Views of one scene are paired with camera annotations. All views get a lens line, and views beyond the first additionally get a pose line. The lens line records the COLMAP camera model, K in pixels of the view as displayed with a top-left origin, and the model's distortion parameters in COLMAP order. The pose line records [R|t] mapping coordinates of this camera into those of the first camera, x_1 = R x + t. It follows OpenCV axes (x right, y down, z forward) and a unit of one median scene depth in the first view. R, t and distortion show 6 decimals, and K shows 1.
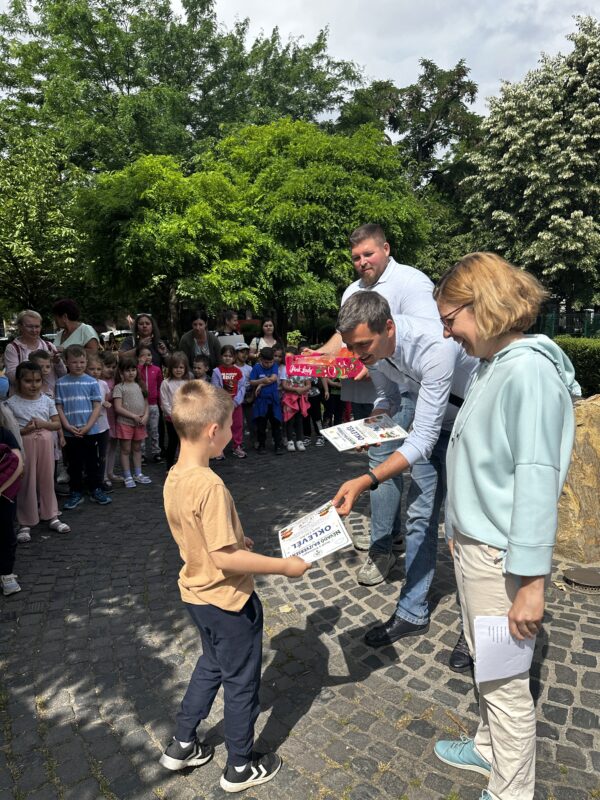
lens RADIAL K [[549.5, 0, 300.0], [0, 549.5, 400.0], [0, 0, 1]] dist [-0.001865, -0.024131]
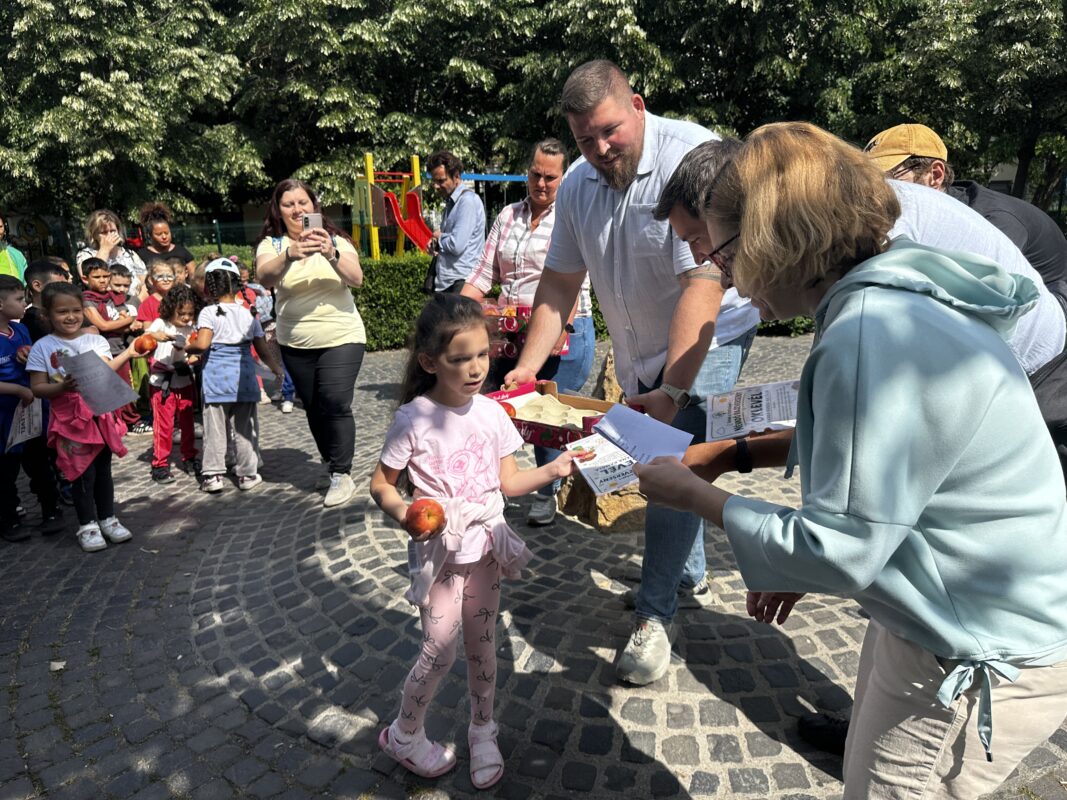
lens RADIAL K [[732.8, 0, 533.5], [0, 732.8, 400.0], [0, 0, 1]] dist [-0.001865, -0.024131]
pose [[0.469657, -0.196206, 0.860770, -0.088847], [0.137232, 0.979365, 0.148361, -0.014493], [-0.872118, 0.048446, 0.486892, 0.134422]]
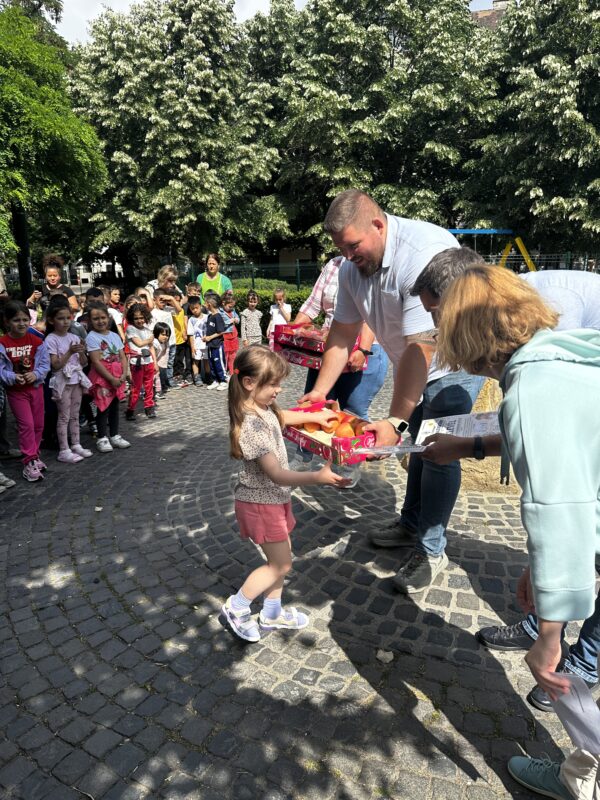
lens RADIAL K [[549.5, 0, 300.0], [0, 549.5, 400.0], [0, 0, 1]] dist [-0.001865, -0.024131]
pose [[0.738221, -0.144132, 0.658981, -0.091573], [0.087249, 0.989102, 0.118594, -0.011451], [-0.668893, -0.030053, 0.742751, 0.093780]]
